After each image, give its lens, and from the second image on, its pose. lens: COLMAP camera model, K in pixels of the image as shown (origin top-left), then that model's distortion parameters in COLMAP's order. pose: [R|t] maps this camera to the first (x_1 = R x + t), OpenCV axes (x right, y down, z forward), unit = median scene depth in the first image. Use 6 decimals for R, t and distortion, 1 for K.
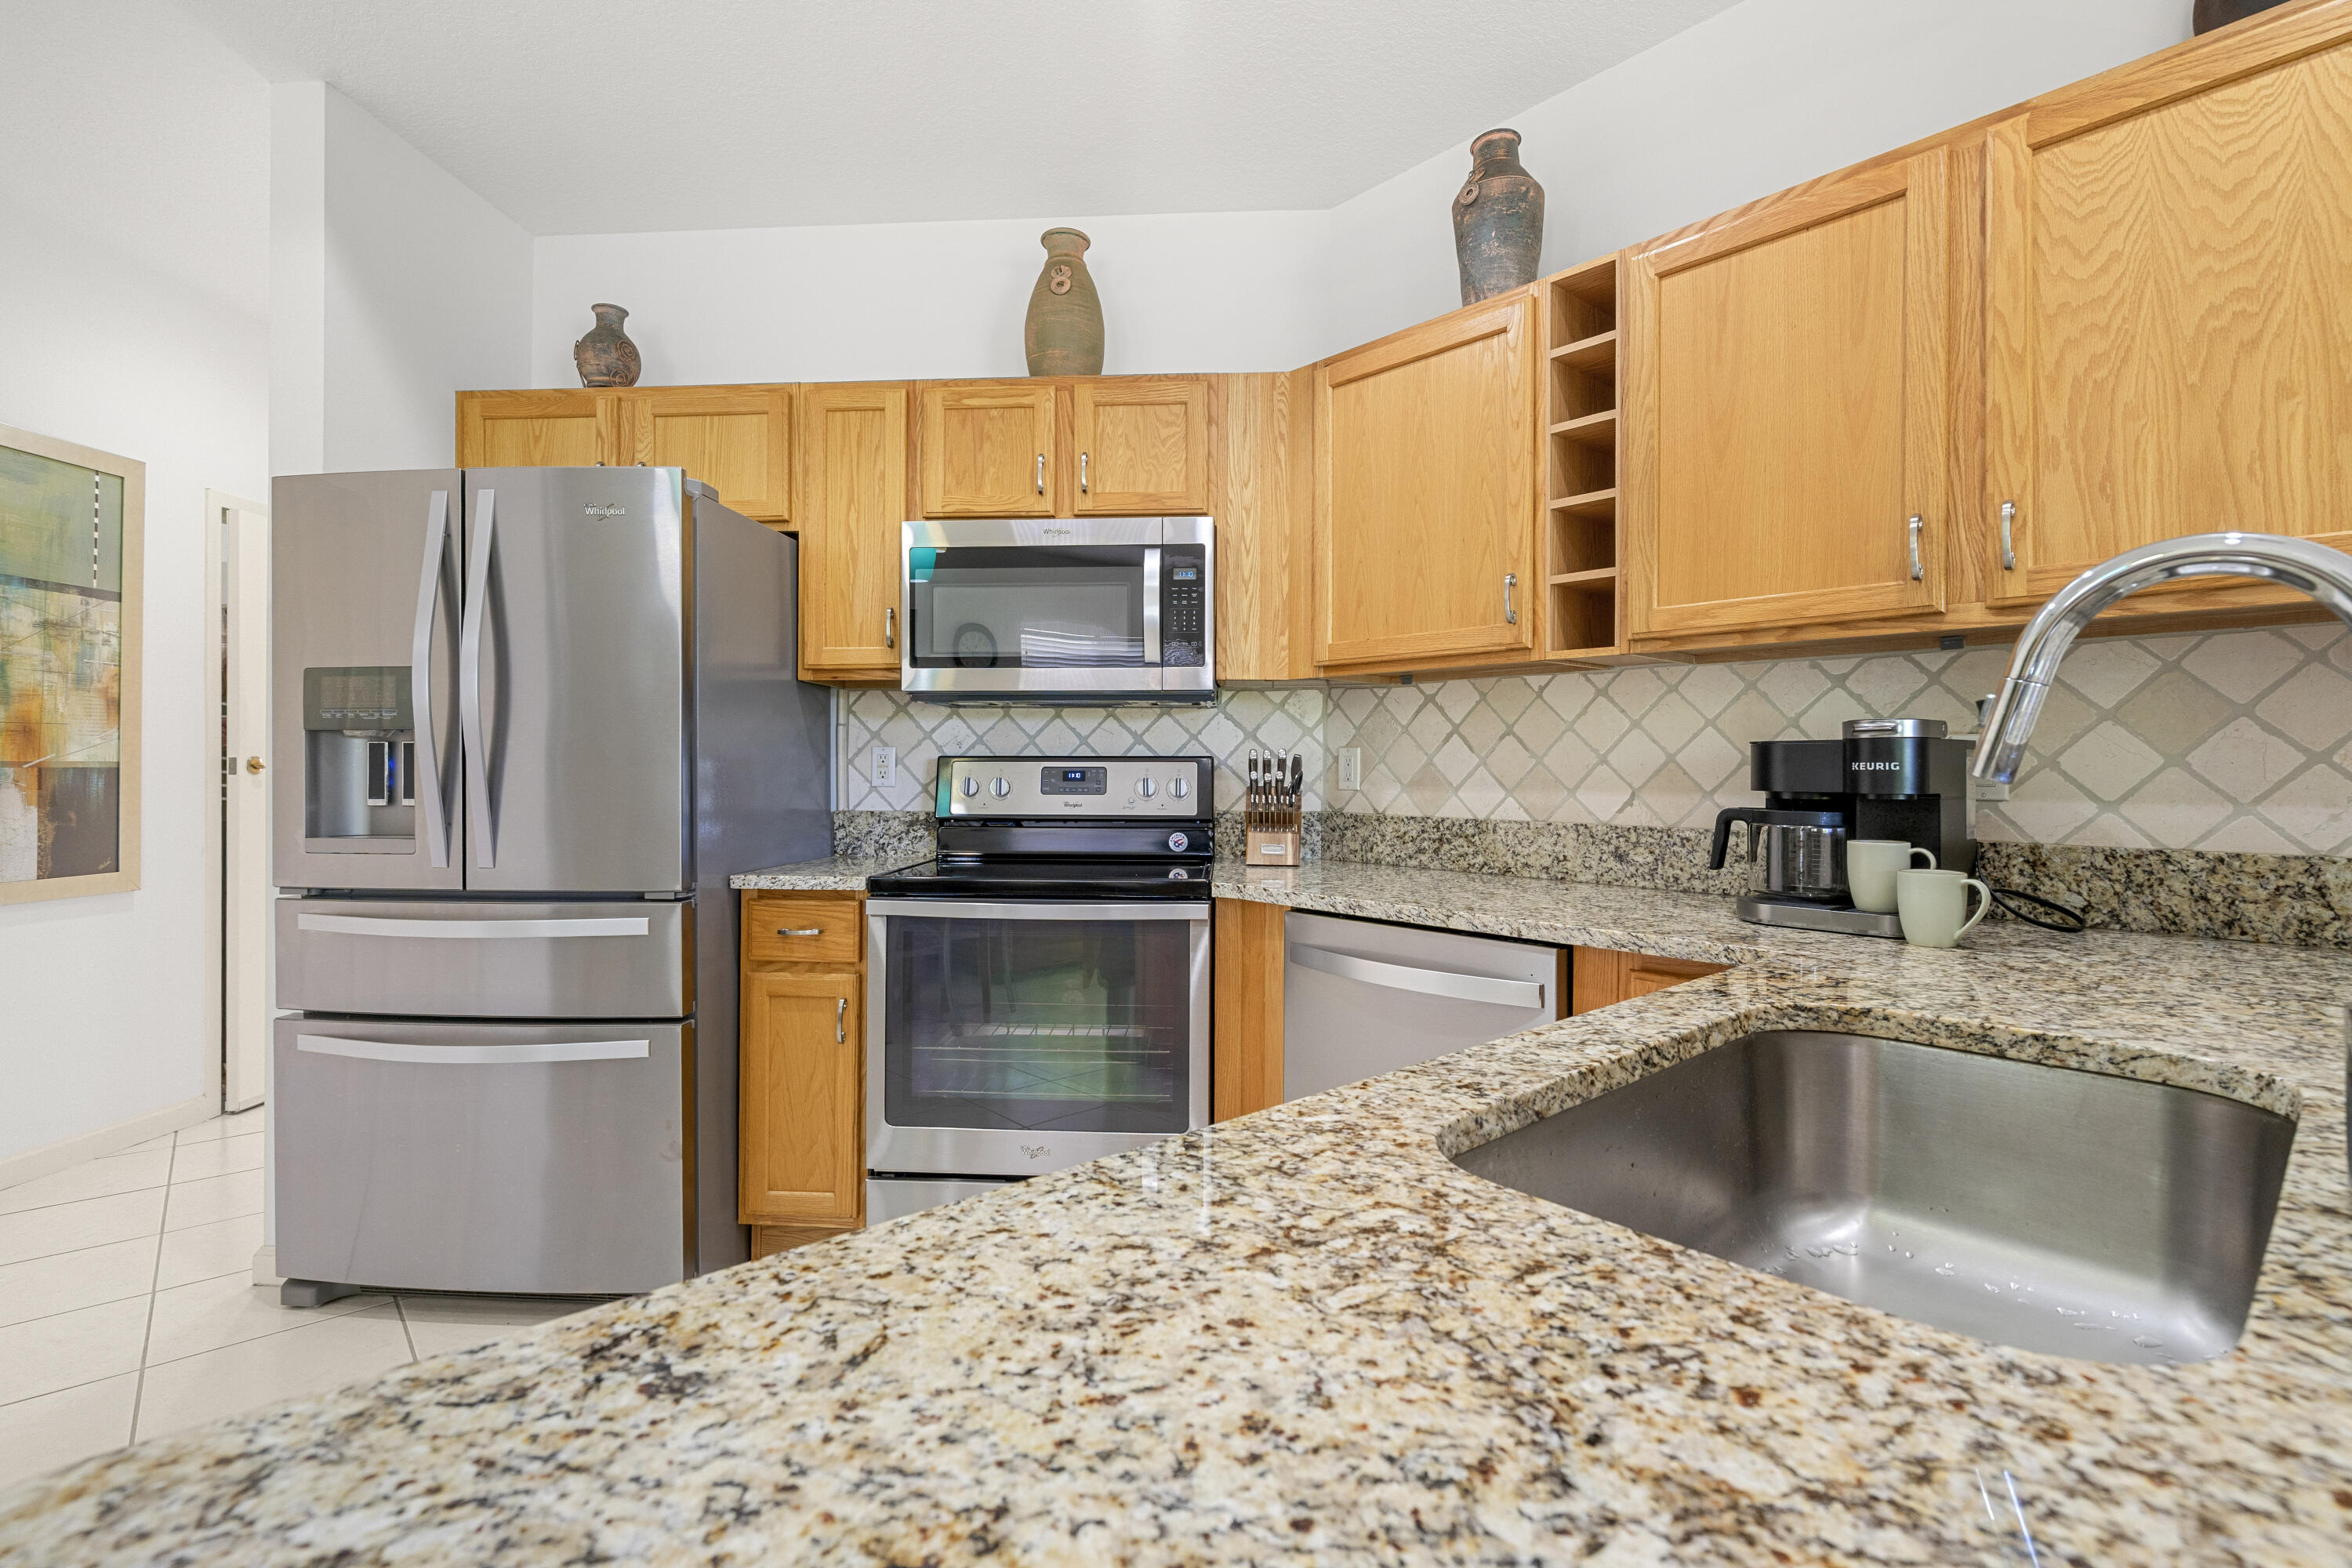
lens RADIAL K [[1075.4, 0, 1165.1], [0, 1075.4, 768.3], [0, 0, 1]] dist [-0.000968, 0.001215]
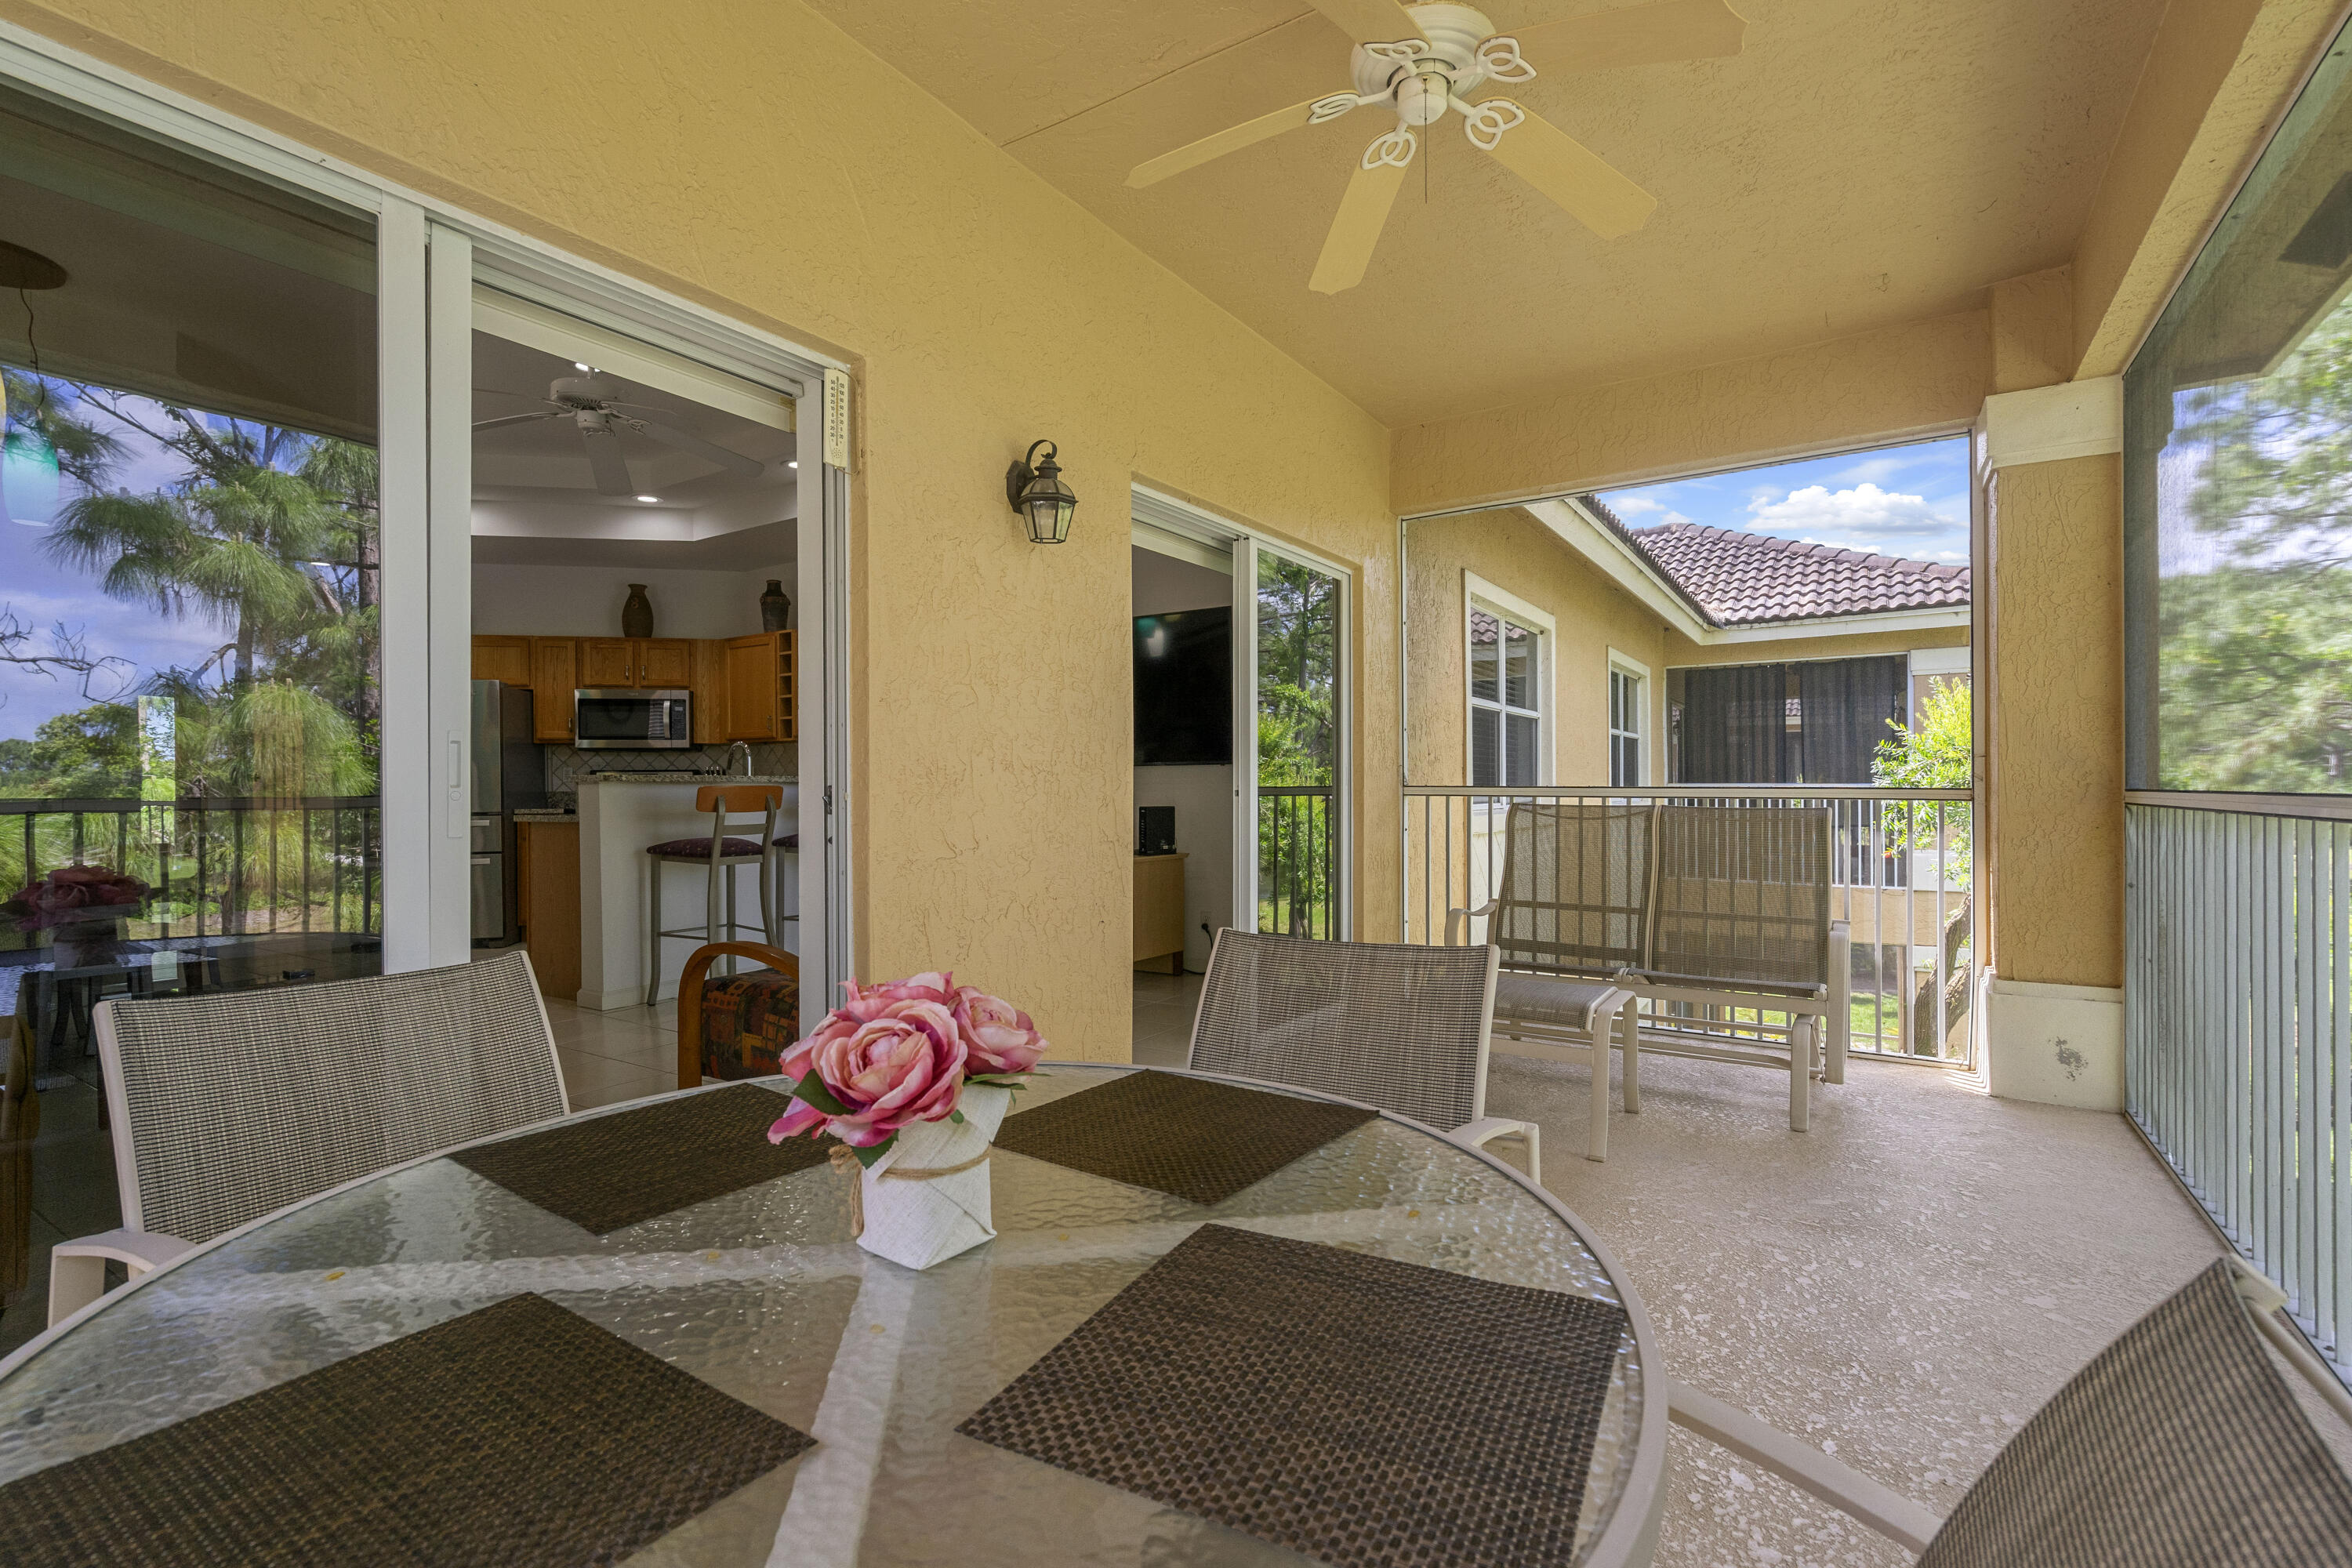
lens RADIAL K [[1075.4, 0, 1161.1], [0, 1075.4, 786.3], [0, 0, 1]] dist [-0.000968, 0.001215]
pose [[0.961256, -0.006448, 0.275581, 0.494535], [0.006202, 0.999979, 0.001763, 0.039944], [-0.275587, 0.000014, 0.961276, -2.314379]]
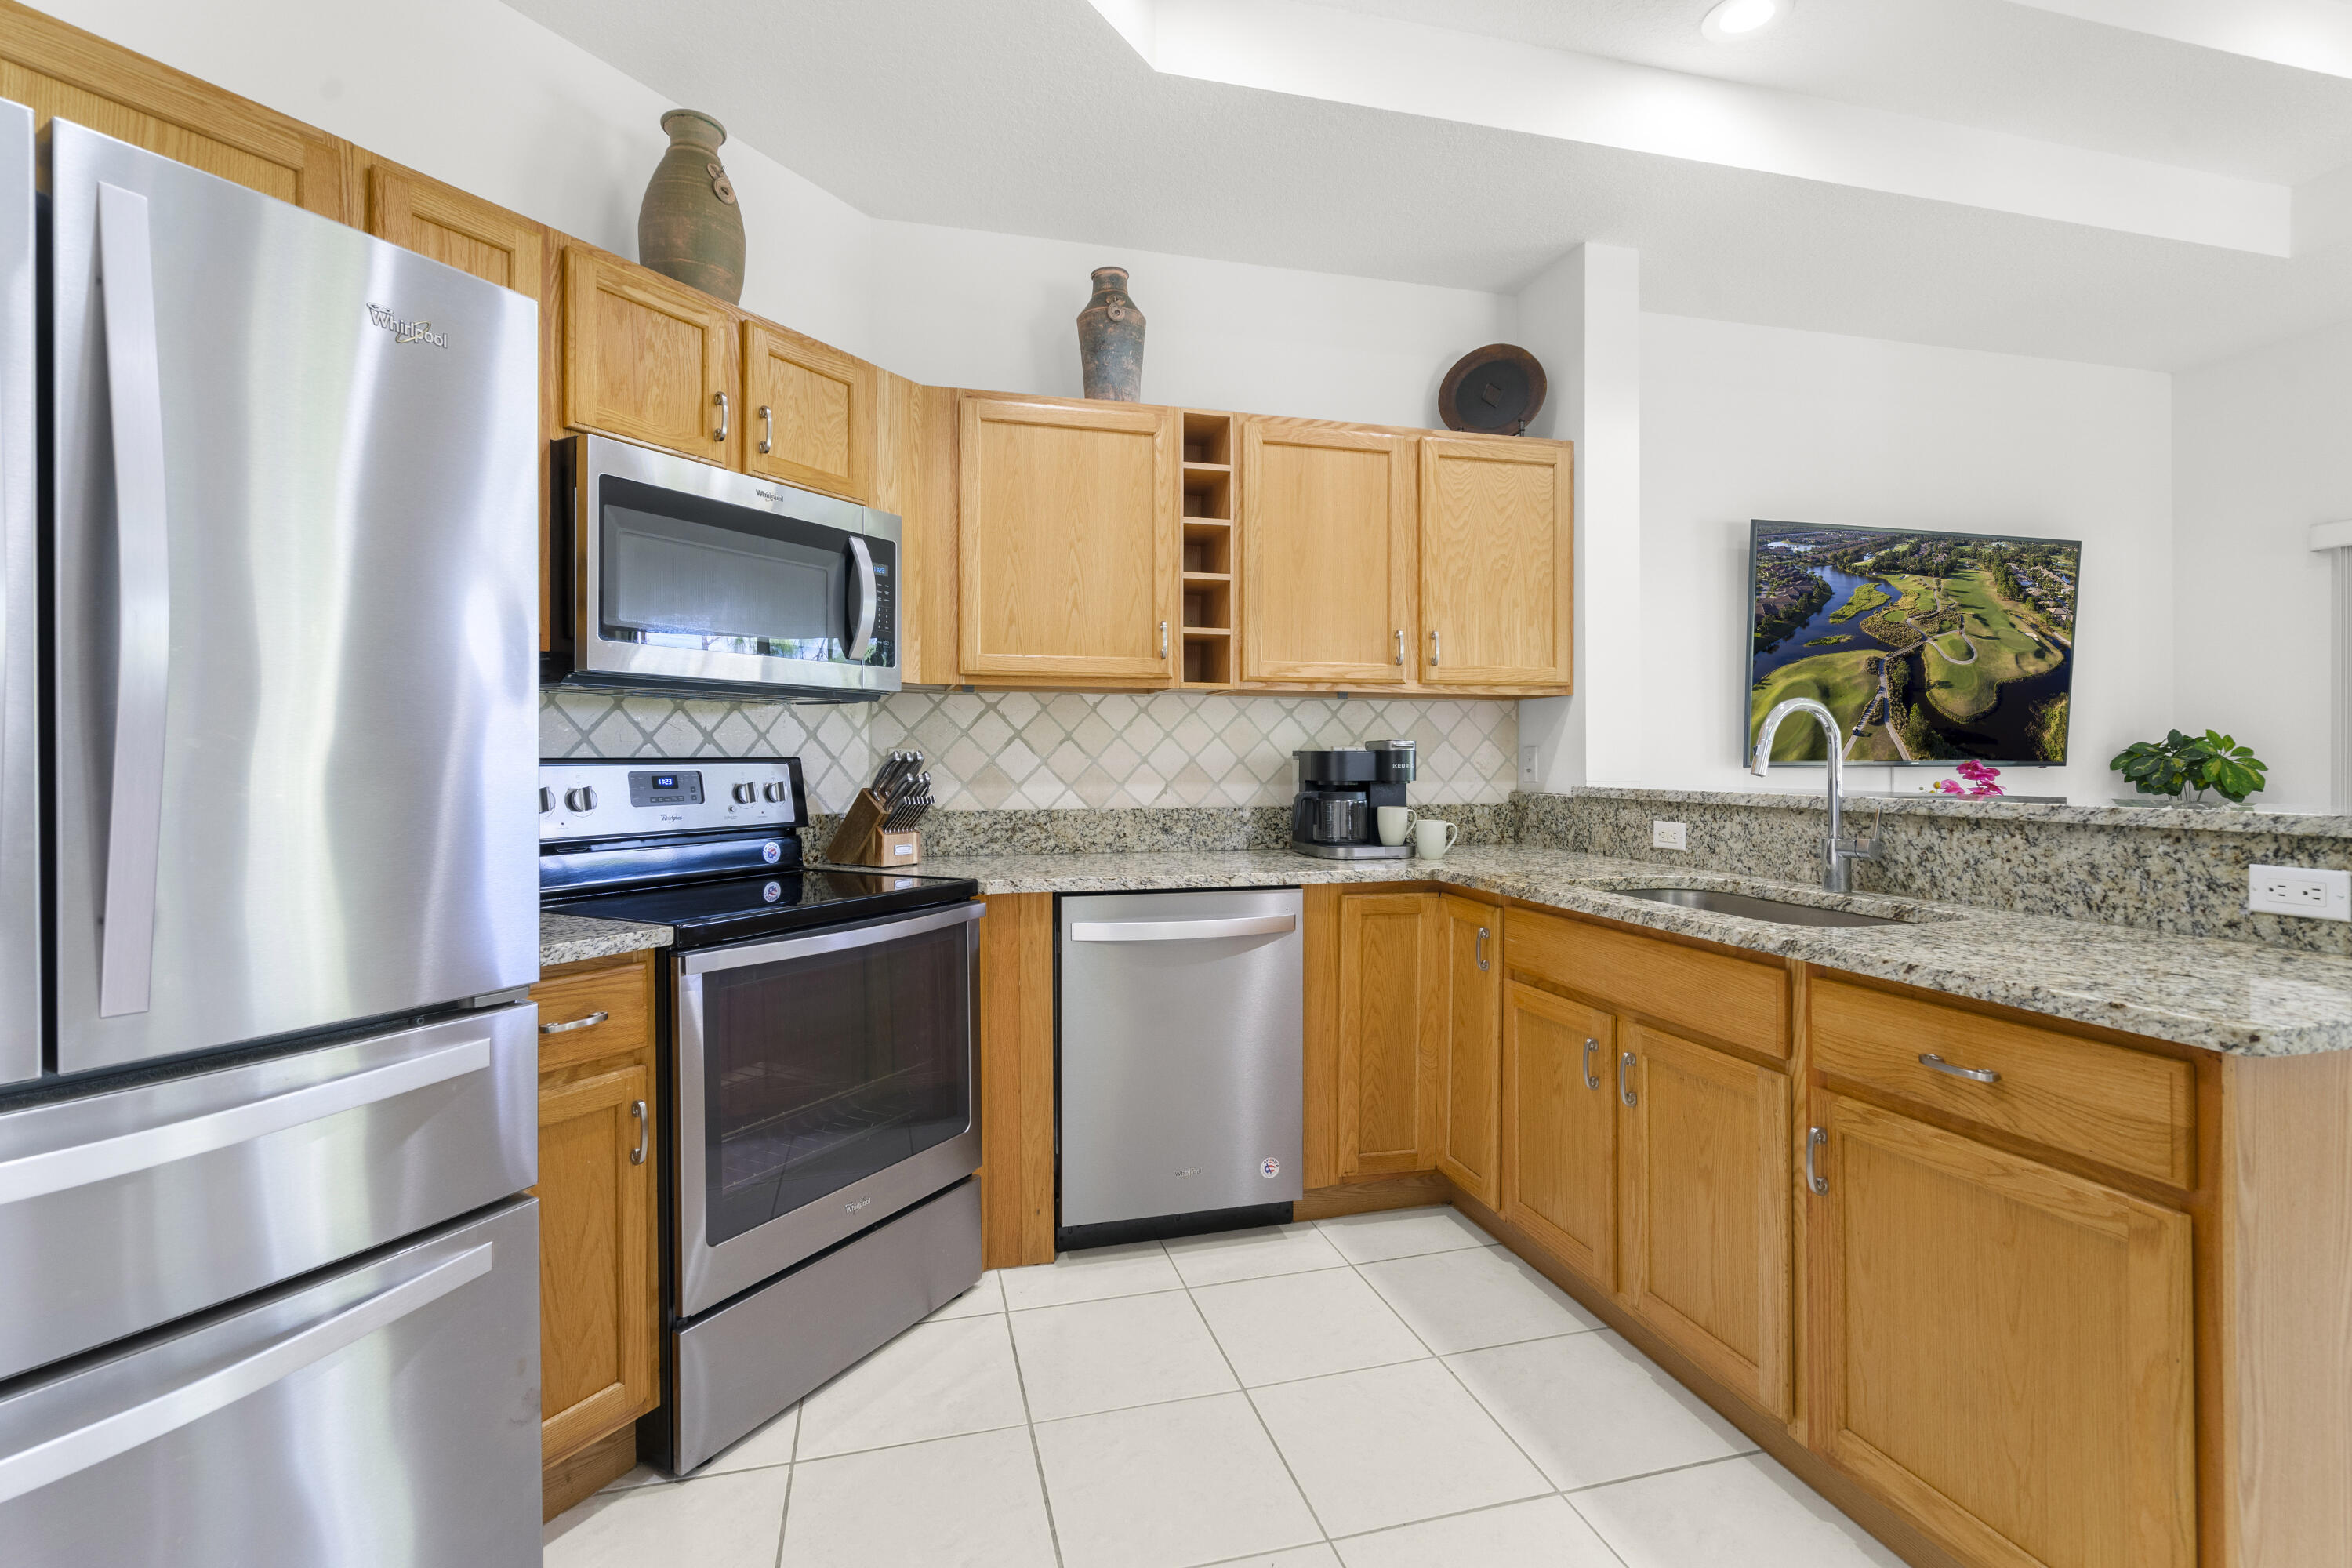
lens RADIAL K [[1075.4, 0, 1178.0], [0, 1075.4, 759.0], [0, 0, 1]] dist [-0.000968, 0.001215]
pose [[0.436912, -0.005502, 0.899487, -0.743538], [0.002734, 0.999985, 0.004788, -0.015121], [-0.899500, 0.000367, 0.436920, 0.345331]]
